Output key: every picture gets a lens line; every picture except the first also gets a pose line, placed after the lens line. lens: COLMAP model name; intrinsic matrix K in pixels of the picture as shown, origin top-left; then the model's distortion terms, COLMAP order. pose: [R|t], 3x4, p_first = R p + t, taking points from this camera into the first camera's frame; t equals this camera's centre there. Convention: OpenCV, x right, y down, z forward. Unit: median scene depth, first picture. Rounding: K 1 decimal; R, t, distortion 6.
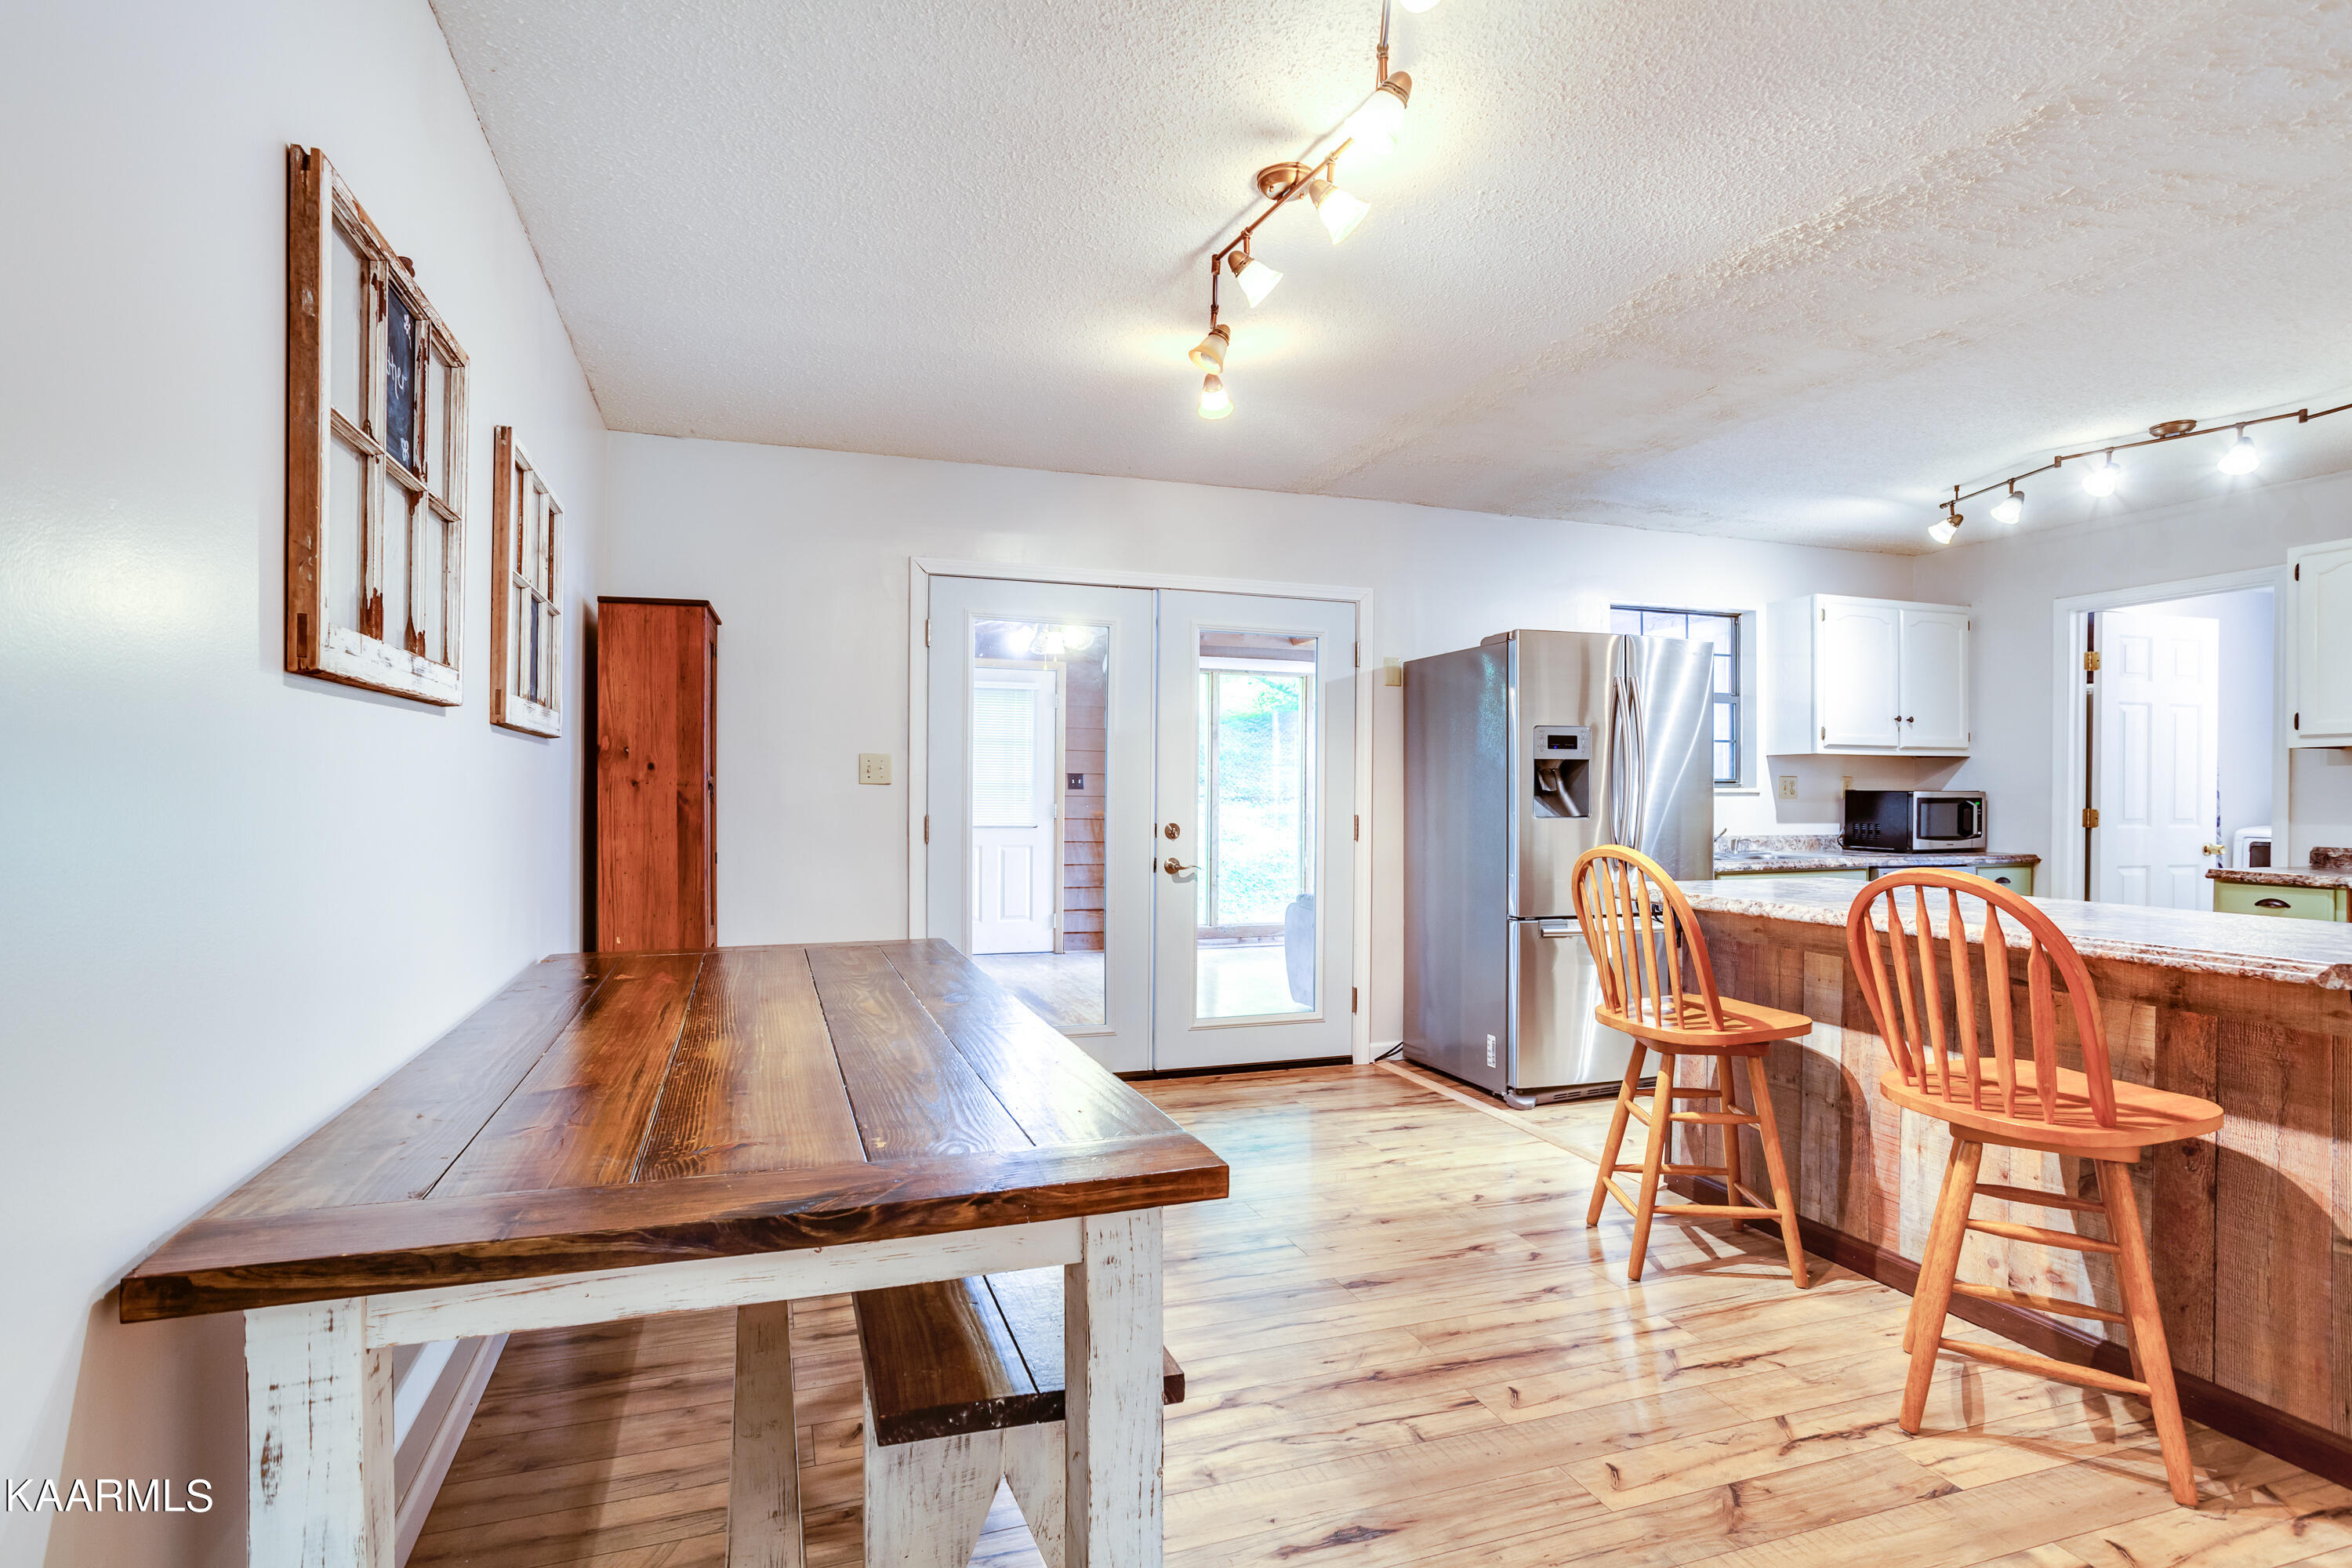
lens RADIAL K [[1151.4, 0, 1205.6], [0, 1151.4, 796.2], [0, 0, 1]] dist [-0.016994, 0.017285]
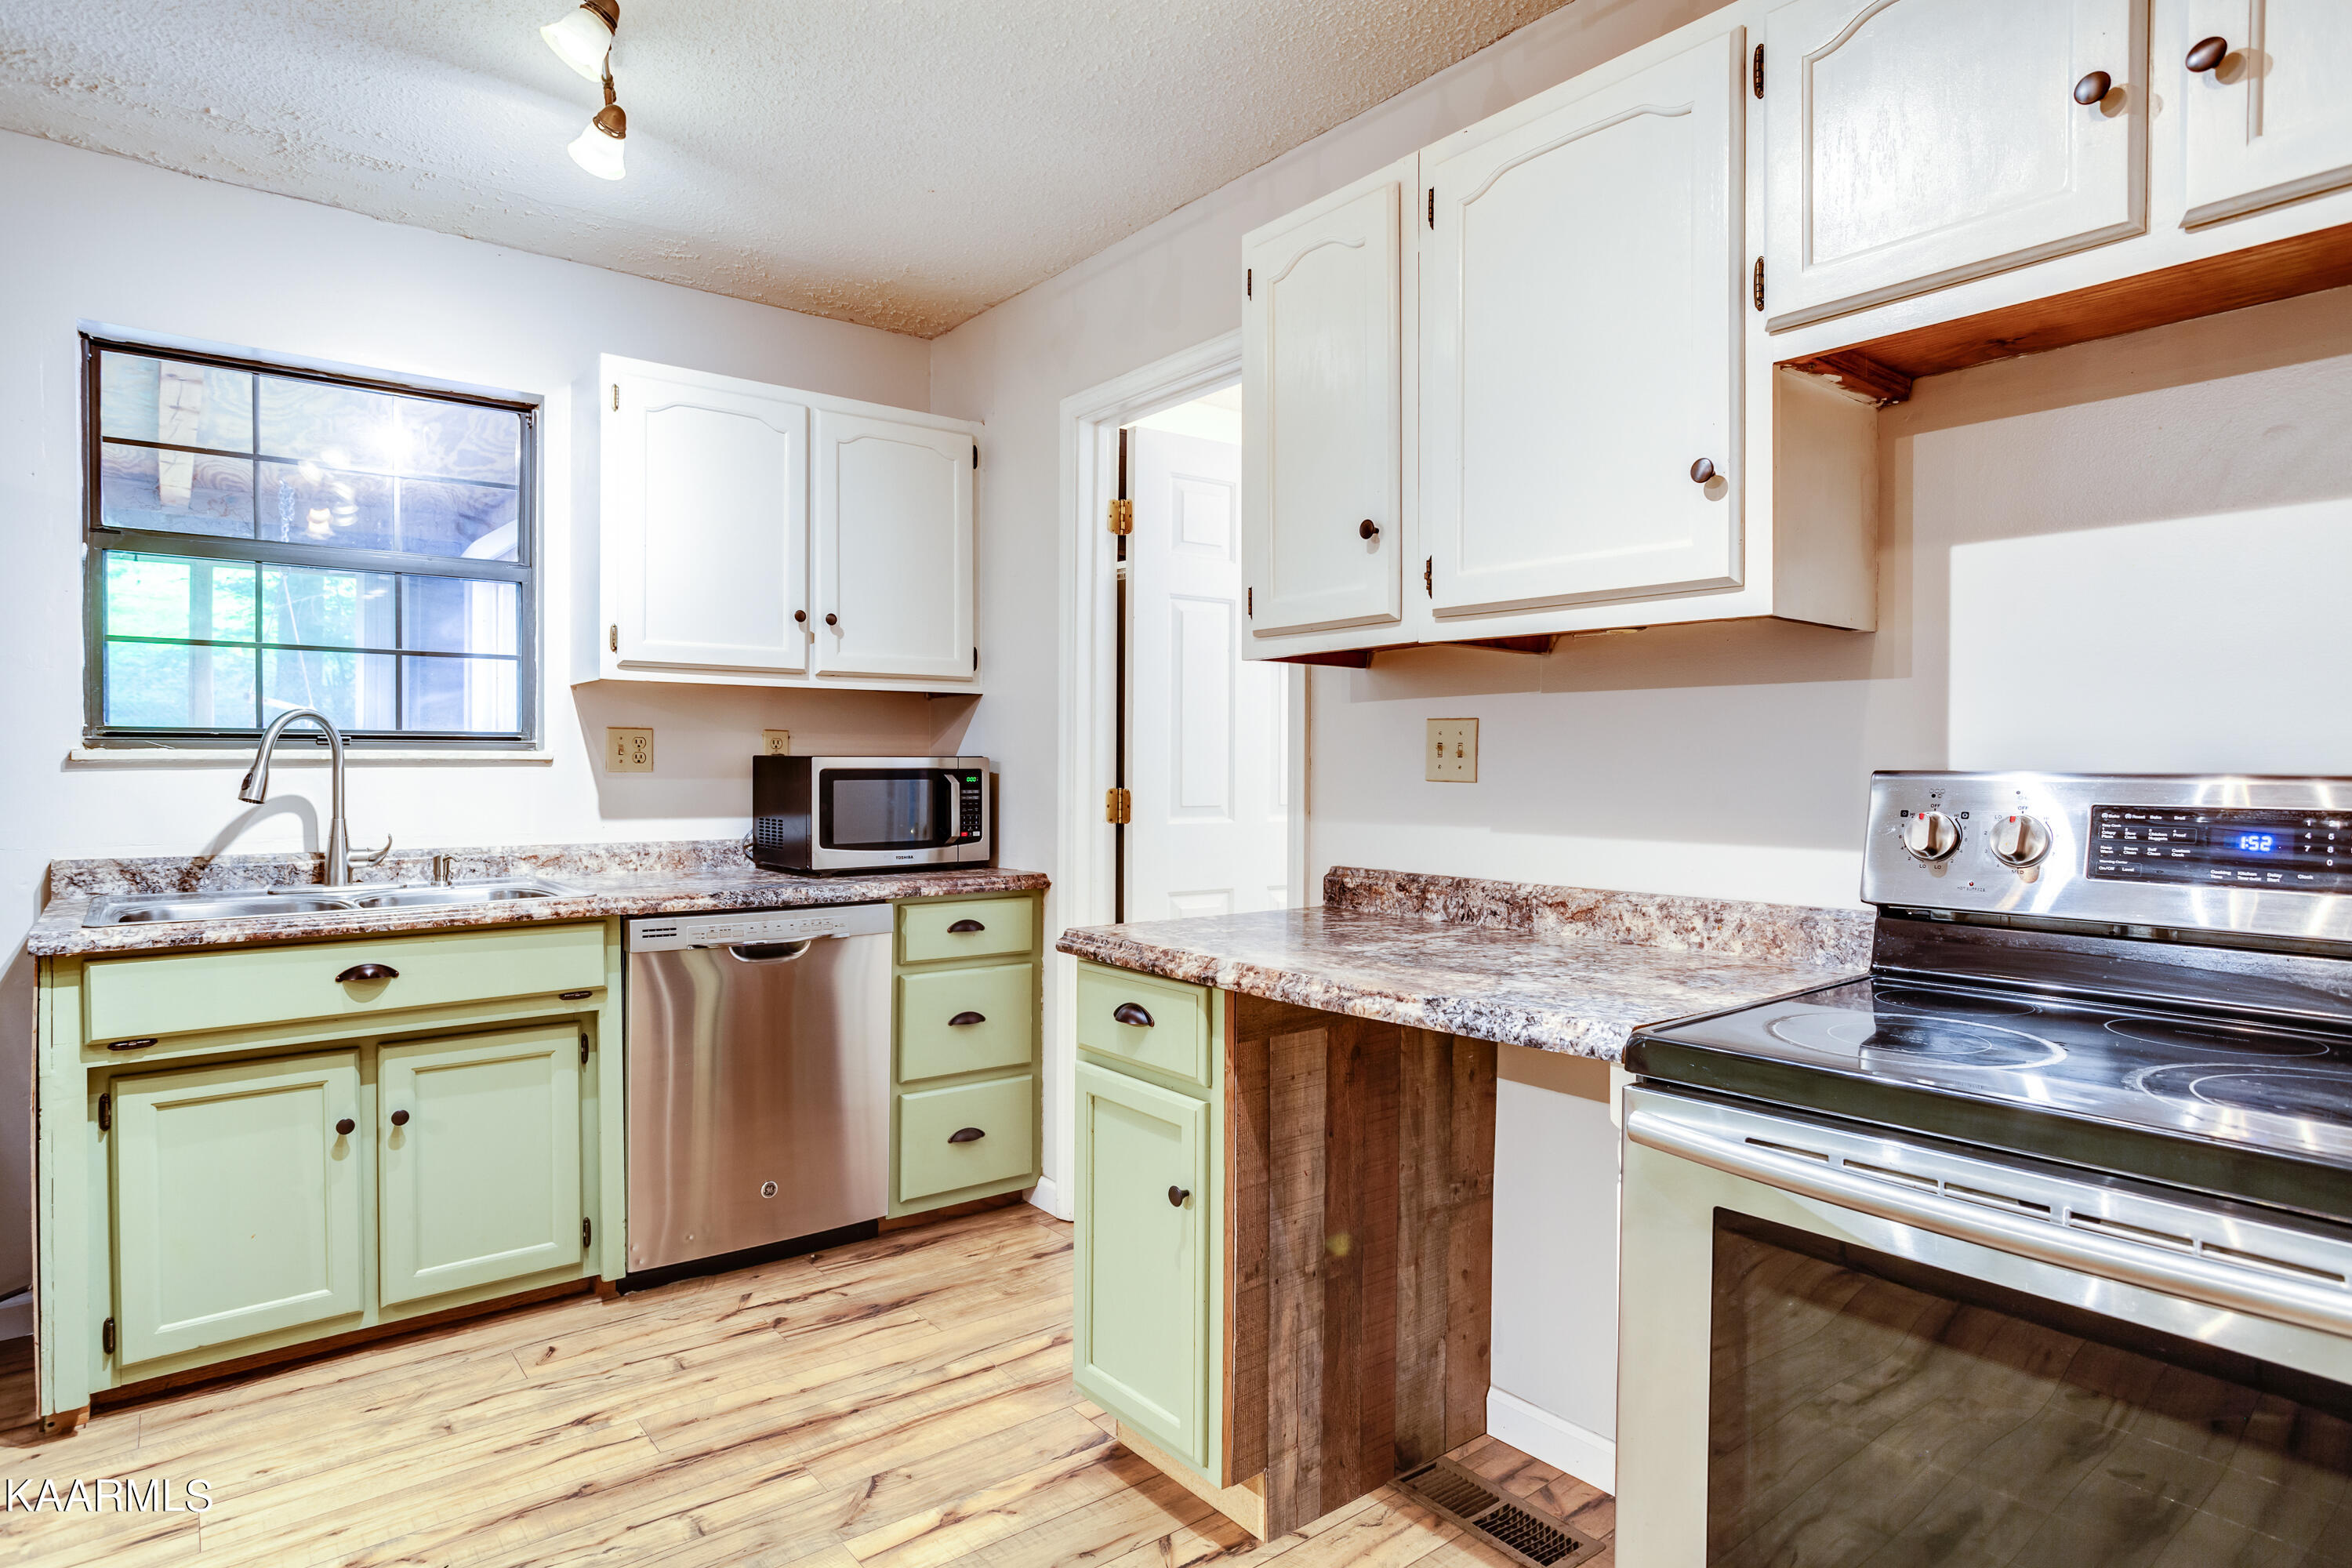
lens RADIAL K [[1316.3, 0, 1181.4], [0, 1316.3, 782.8], [0, 0, 1]] dist [-0.046896, 0.029183]
pose [[0.942871, -0.005888, 0.333105, 0.678628], [0.002550, 0.999942, 0.010457, 0.001990], [-0.333148, -0.009011, 0.942832, 0.460518]]
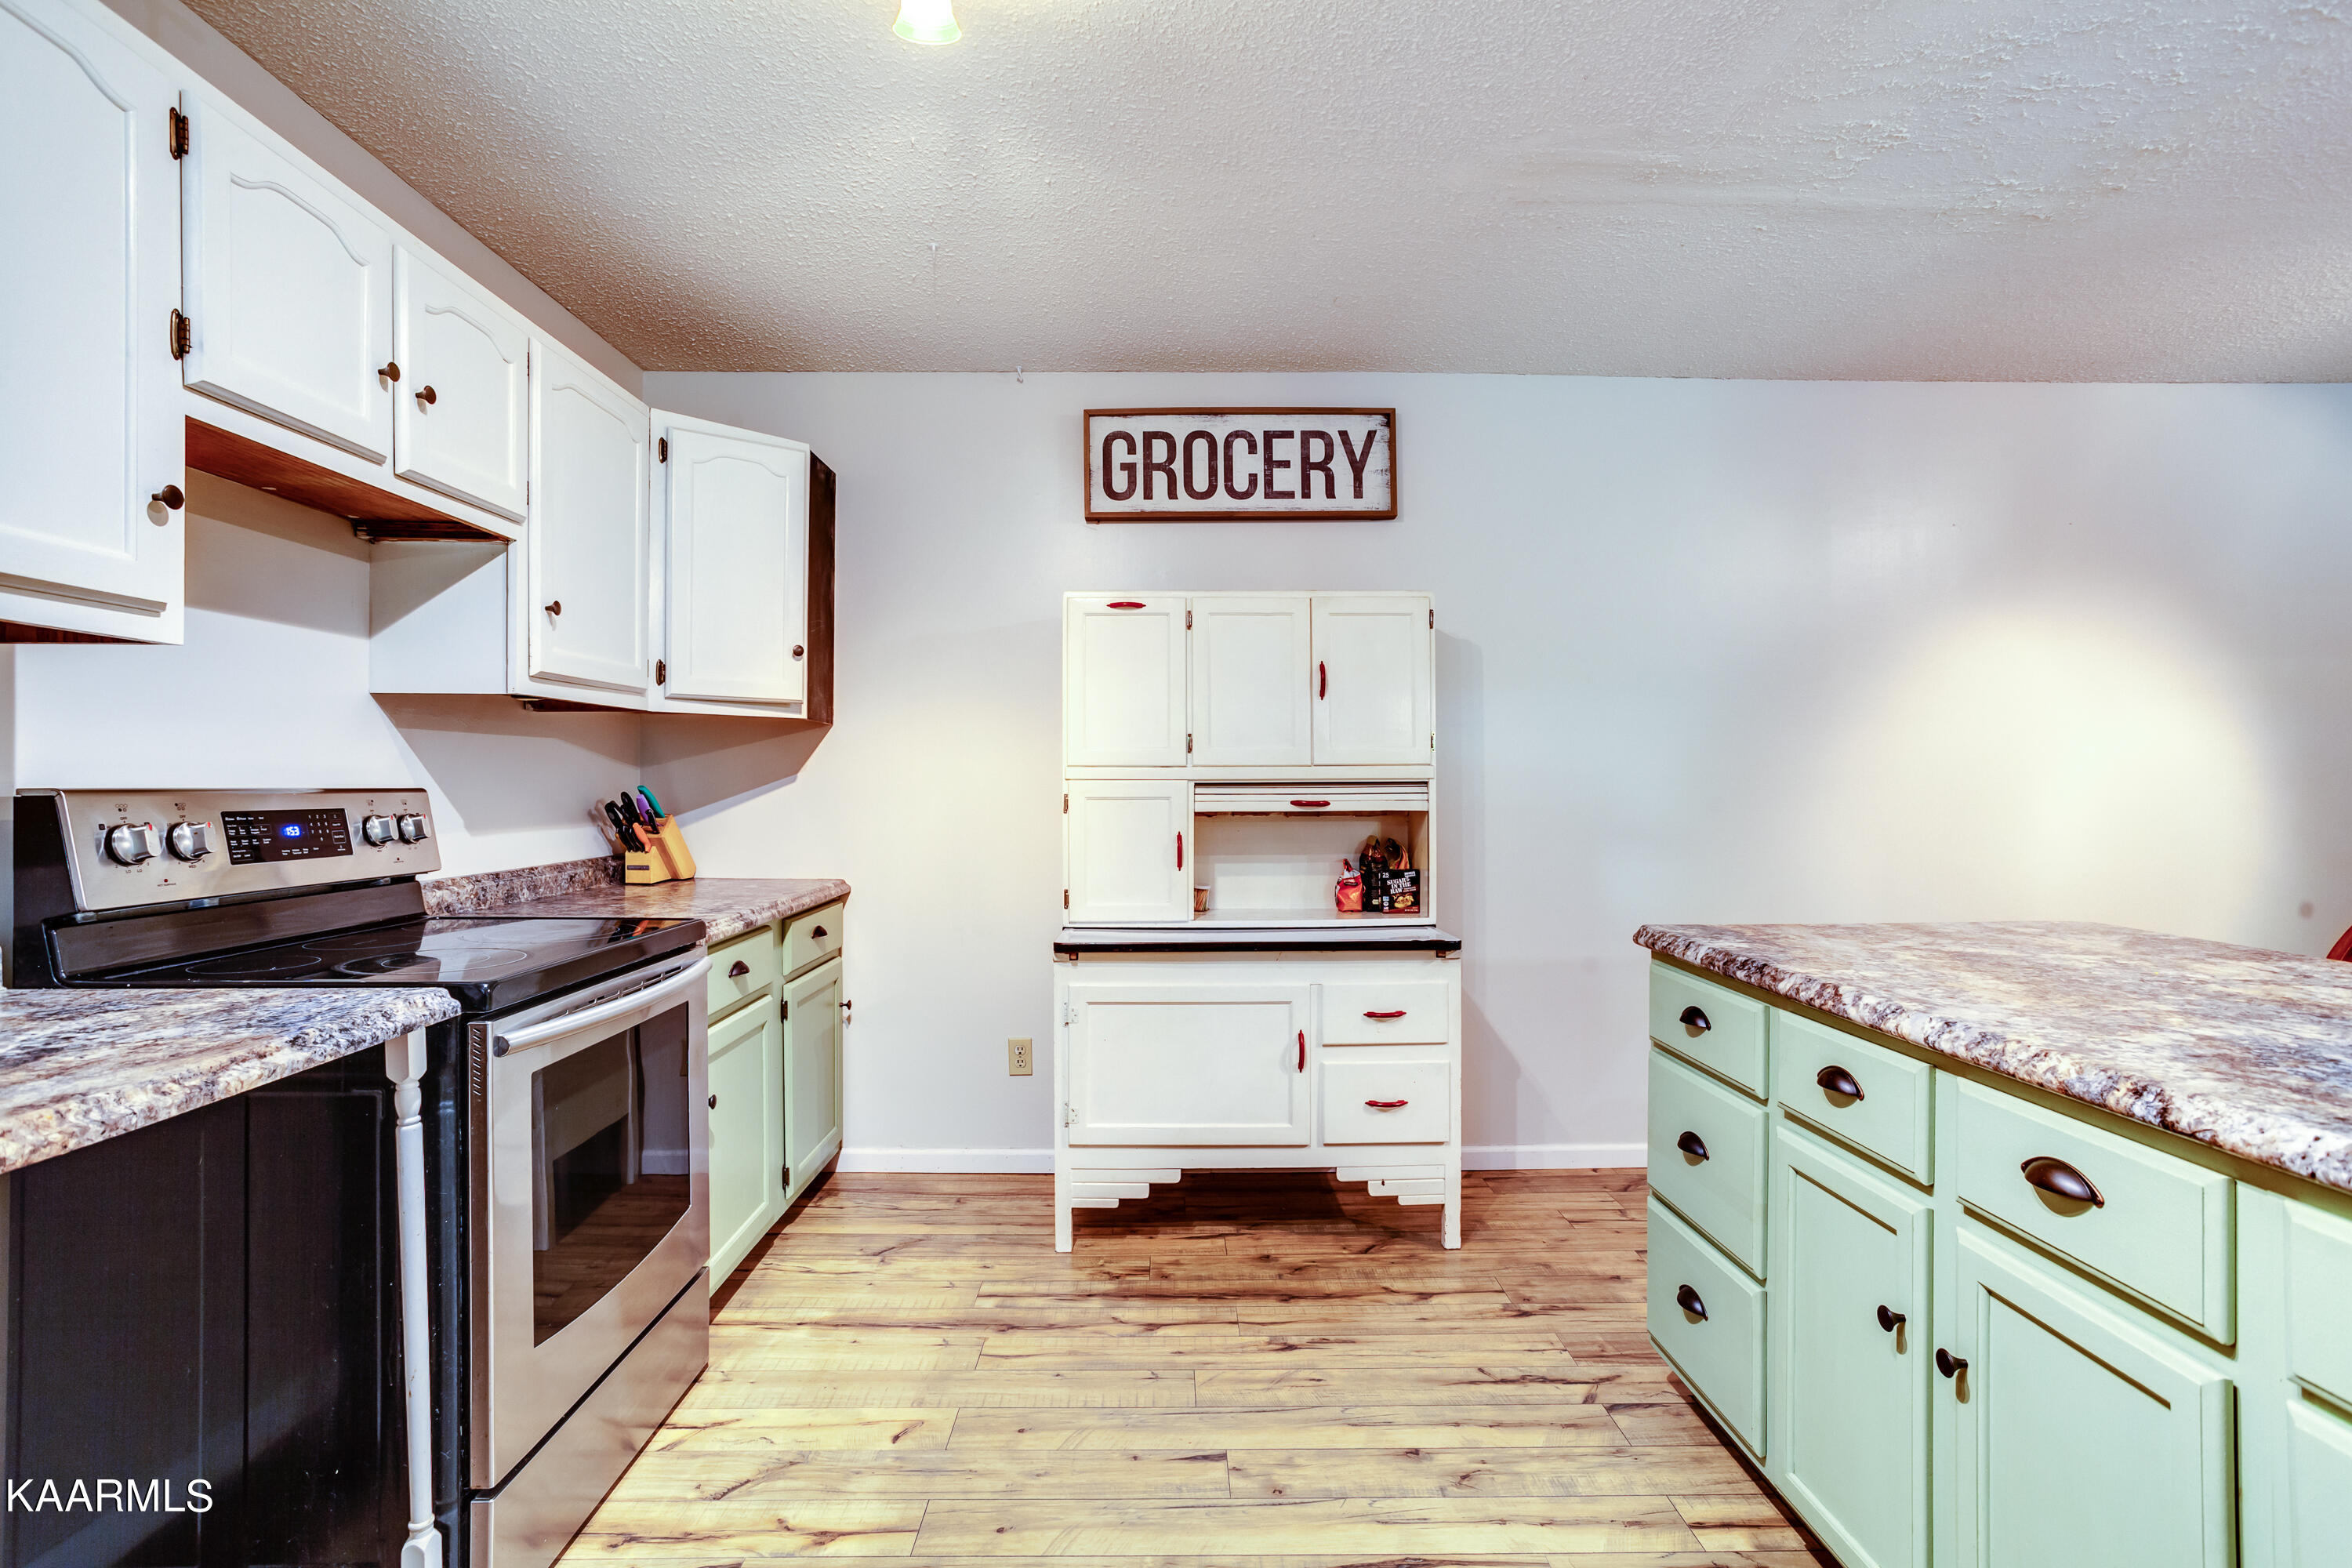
lens RADIAL K [[1151.4, 0, 1136.4], [0, 1151.4, 777.6], [0, 0, 1]] dist [-0.016994, 0.017285]
pose [[-0.939302, 0.002398, 0.343083, 0.566673], [0.003571, 0.999990, 0.002789, -0.000522], [-0.343072, 0.003845, -0.939301, 0.964621]]
